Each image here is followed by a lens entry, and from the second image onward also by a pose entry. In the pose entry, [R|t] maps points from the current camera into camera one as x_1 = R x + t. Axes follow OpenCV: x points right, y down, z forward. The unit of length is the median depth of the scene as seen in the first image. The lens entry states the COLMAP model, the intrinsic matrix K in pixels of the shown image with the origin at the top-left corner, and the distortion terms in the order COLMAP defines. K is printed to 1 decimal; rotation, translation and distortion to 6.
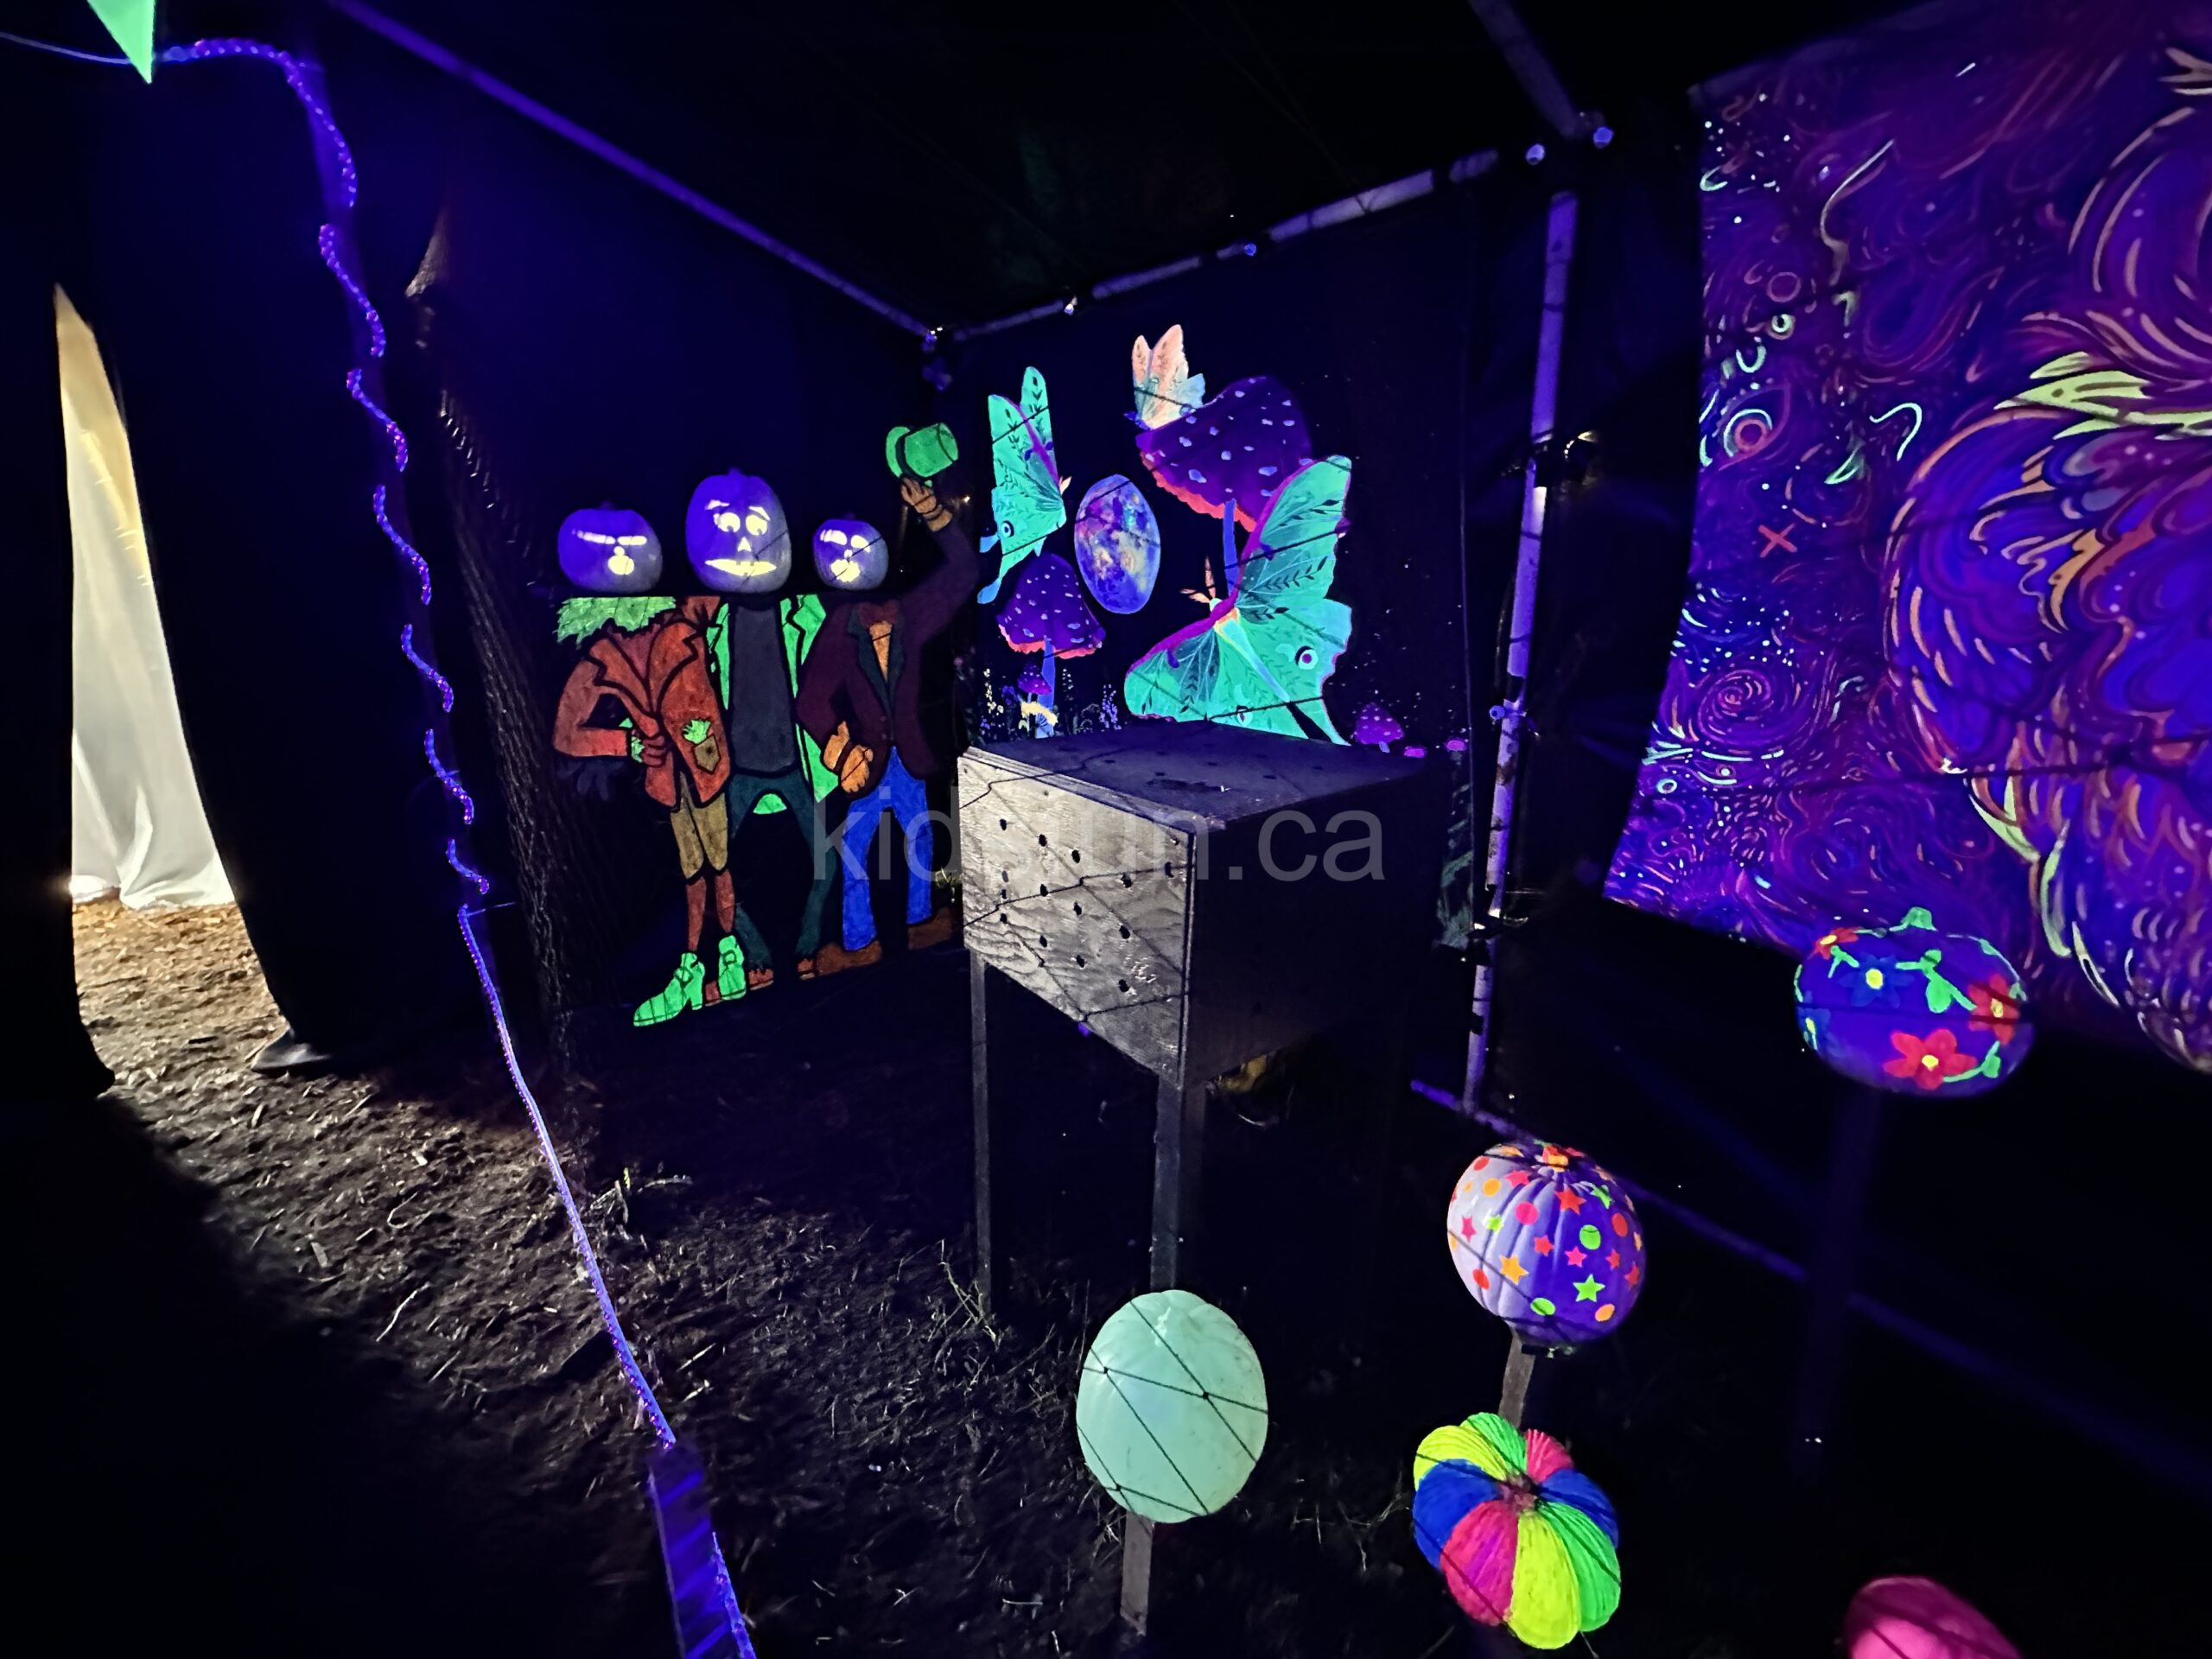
lens RADIAL K [[886.2, 0, 1099.0], [0, 886.2, 831.1], [0, 0, 1]] dist [0.001550, 0.000359]
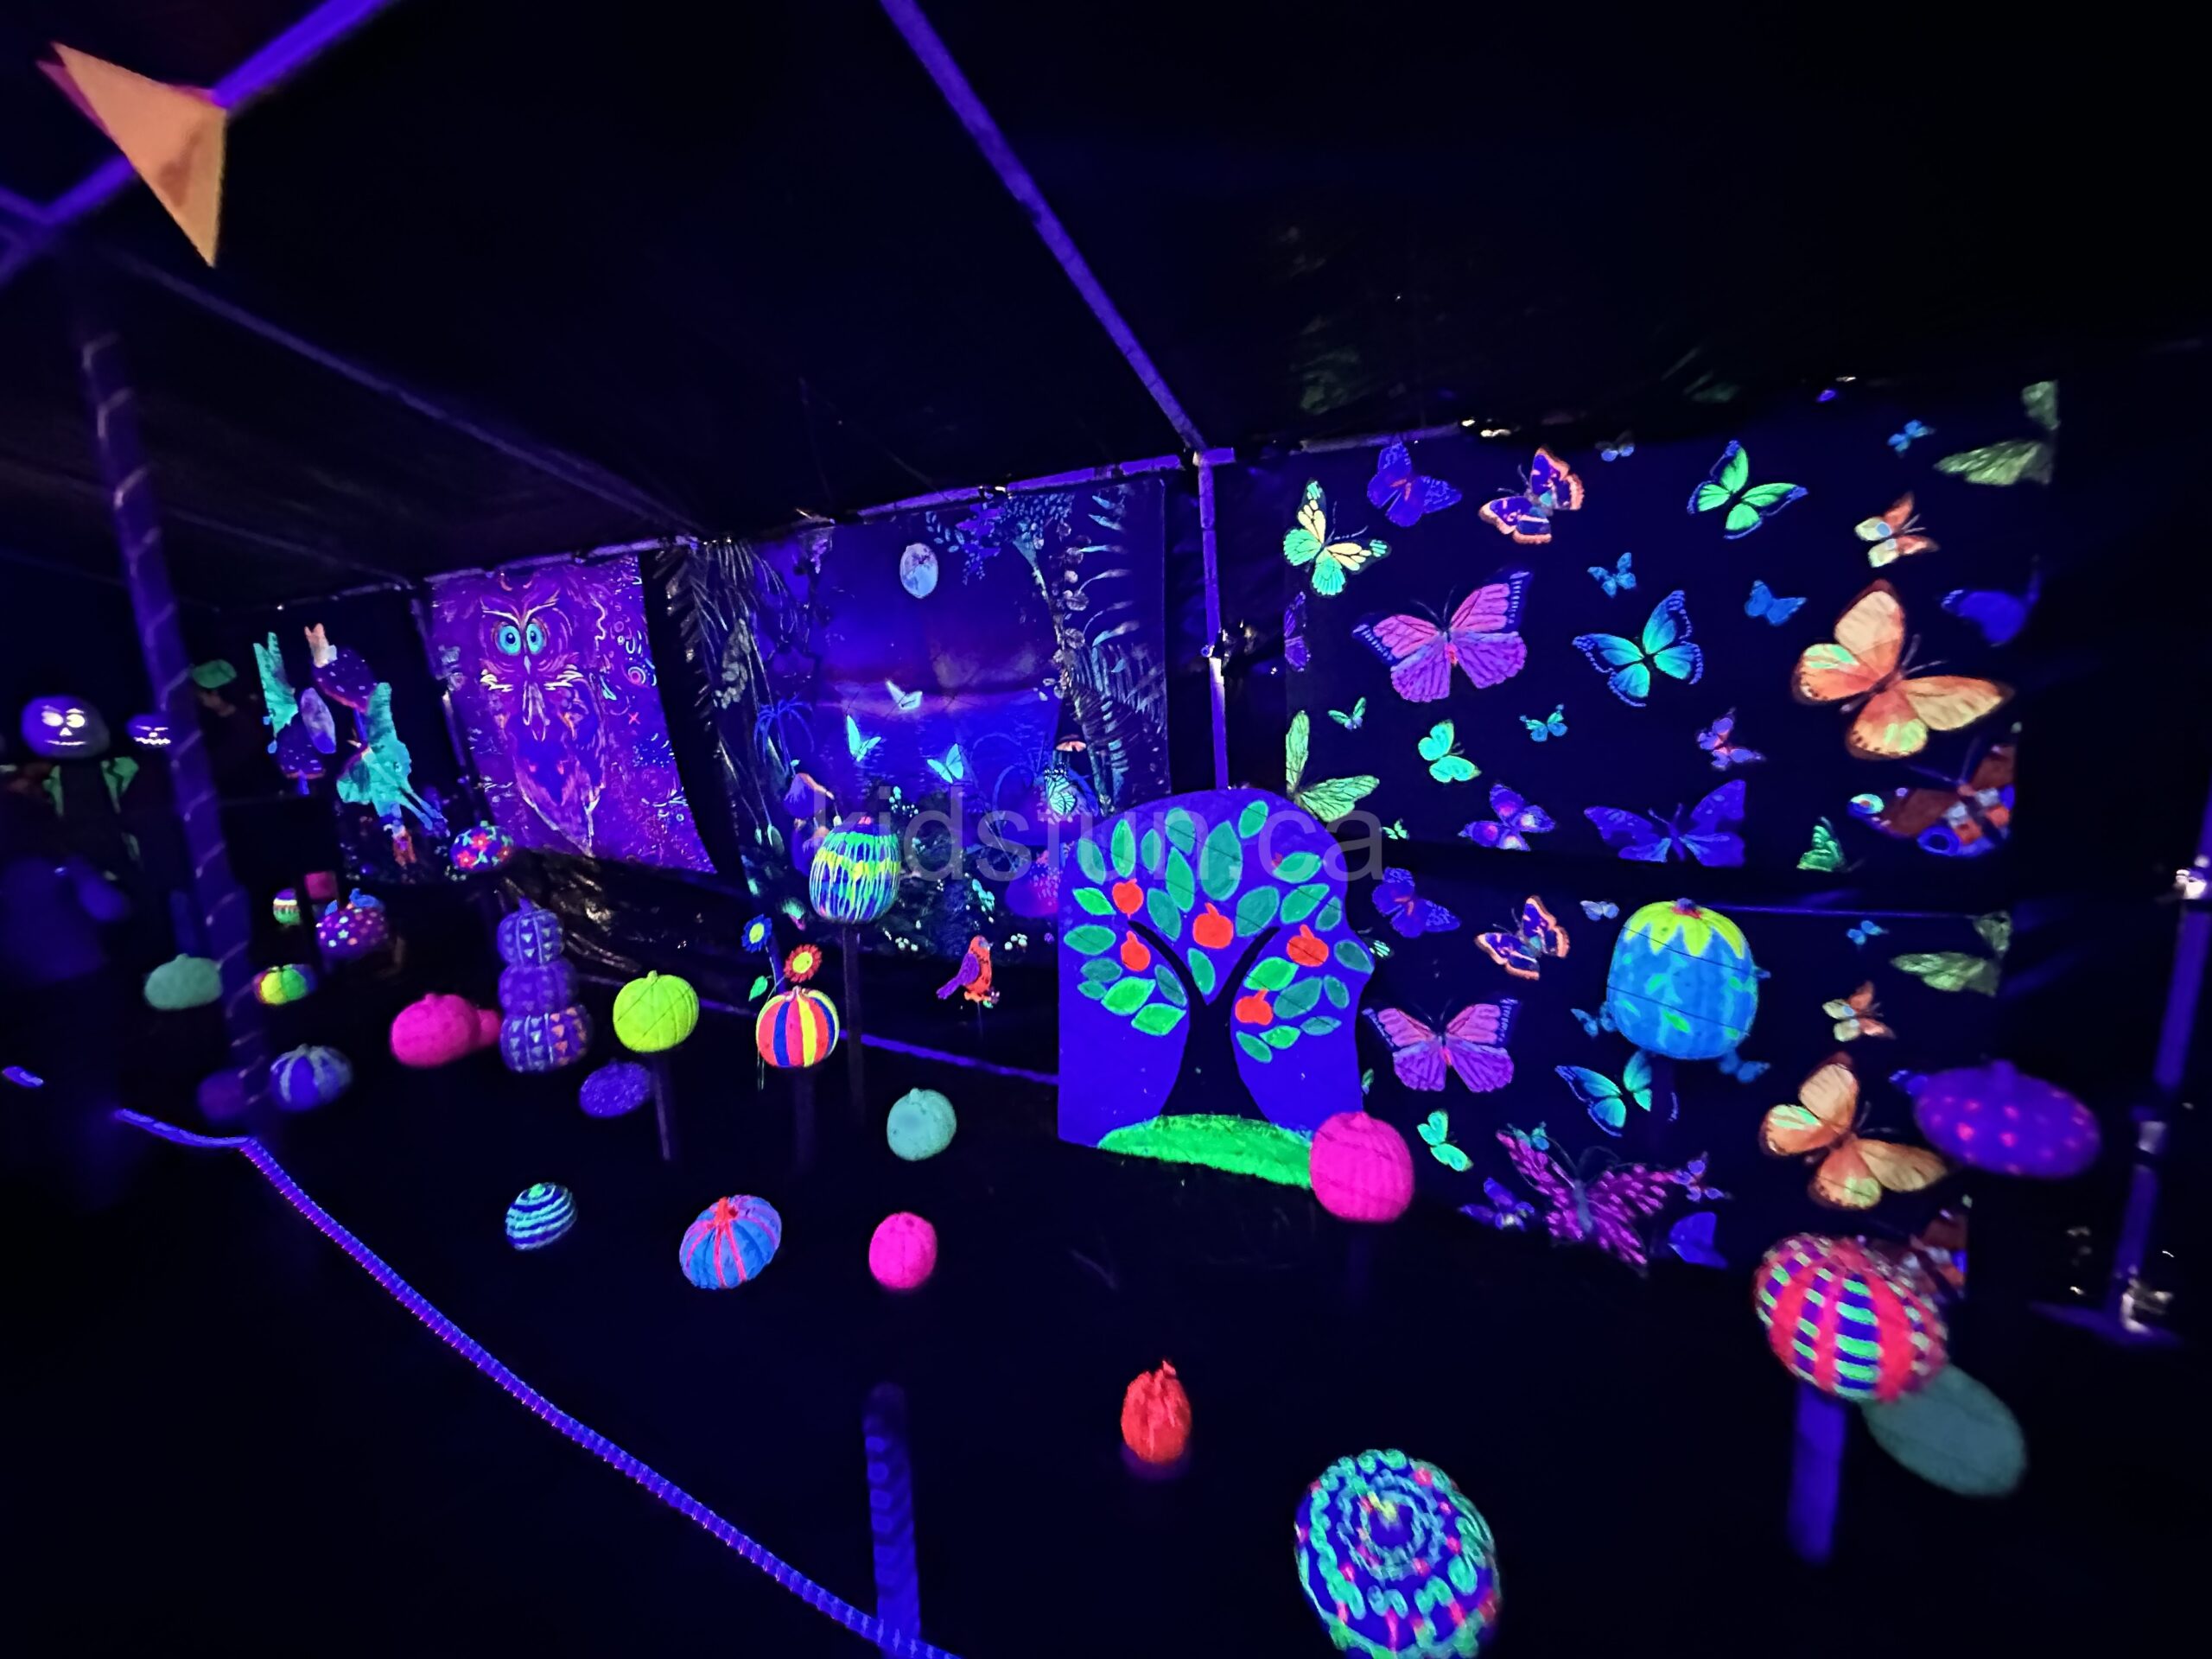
lens RADIAL K [[886.2, 0, 1113.0], [0, 886.2, 825.7], [0, 0, 1]] dist [0.001550, 0.000359]
pose [[0.920686, -0.106595, 0.375465, 0.853557], [0.160423, 0.980319, -0.115063, 0.408000], [-0.355811, 0.166170, 0.919666, -1.371066]]
